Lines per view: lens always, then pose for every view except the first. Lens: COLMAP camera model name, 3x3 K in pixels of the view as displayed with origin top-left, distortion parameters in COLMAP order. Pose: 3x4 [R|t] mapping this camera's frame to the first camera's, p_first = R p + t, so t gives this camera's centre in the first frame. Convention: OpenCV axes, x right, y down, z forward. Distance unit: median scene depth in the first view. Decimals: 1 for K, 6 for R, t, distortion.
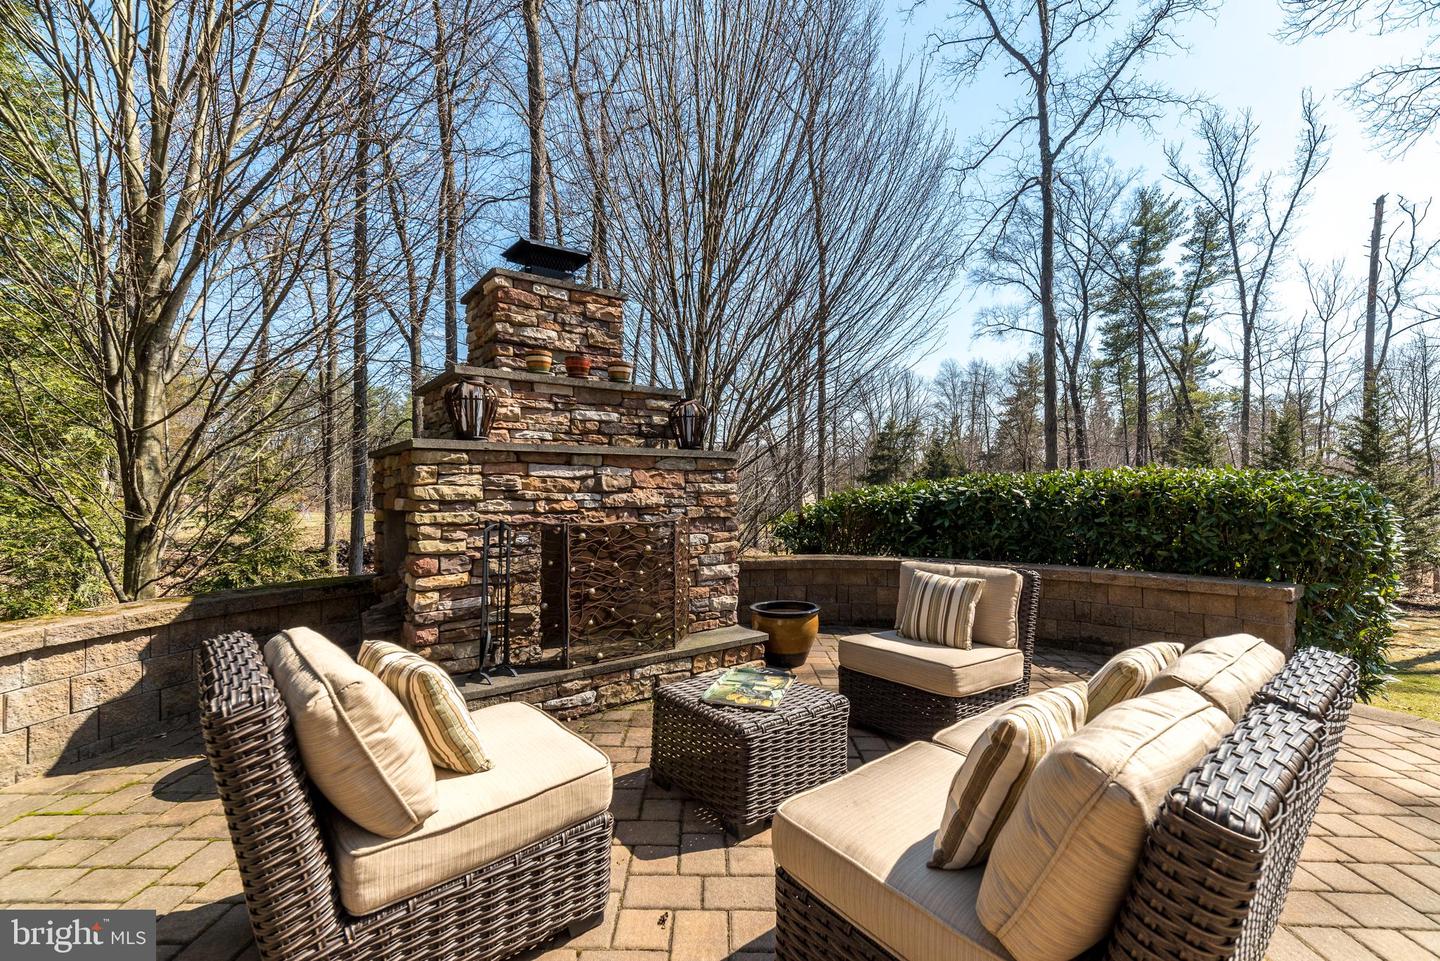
lens RADIAL K [[633.5, 0, 711.6], [0, 633.5, 484.0], [0, 0, 1]] dist [0.006713, 0.000739]
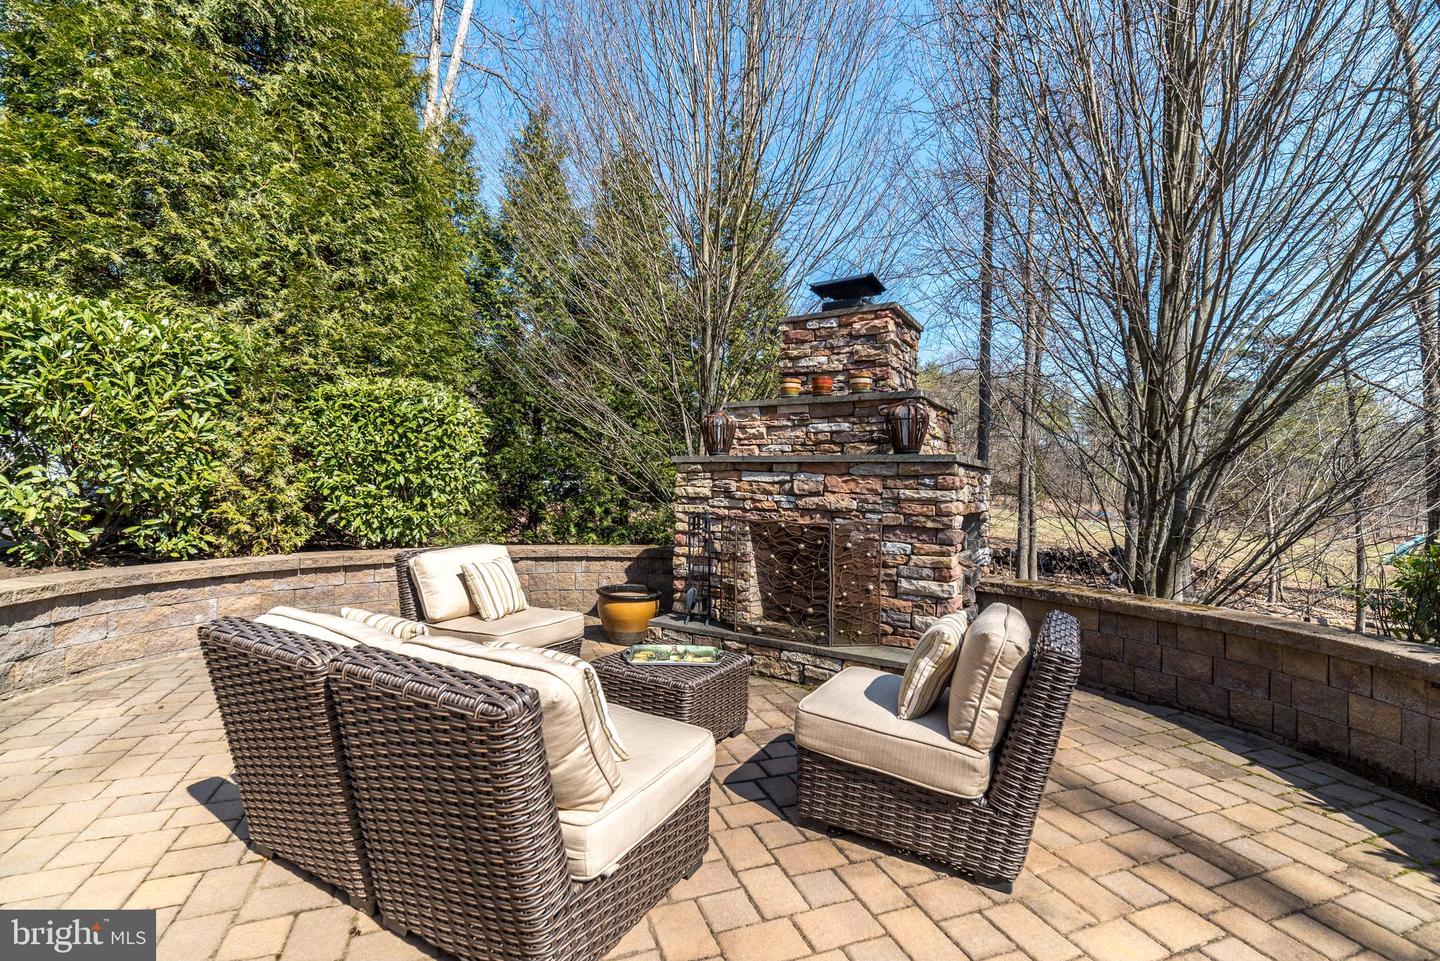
lens RADIAL K [[633.5, 0, 719.4], [0, 633.5, 482.4], [0, 0, 1]] dist [0.006713, 0.000739]
pose [[0.353183, 0.003440, -0.935548, 0.823045], [-0.018088, 0.999831, -0.003152, -0.003836], [0.935379, 0.018036, 0.353186, 0.444752]]
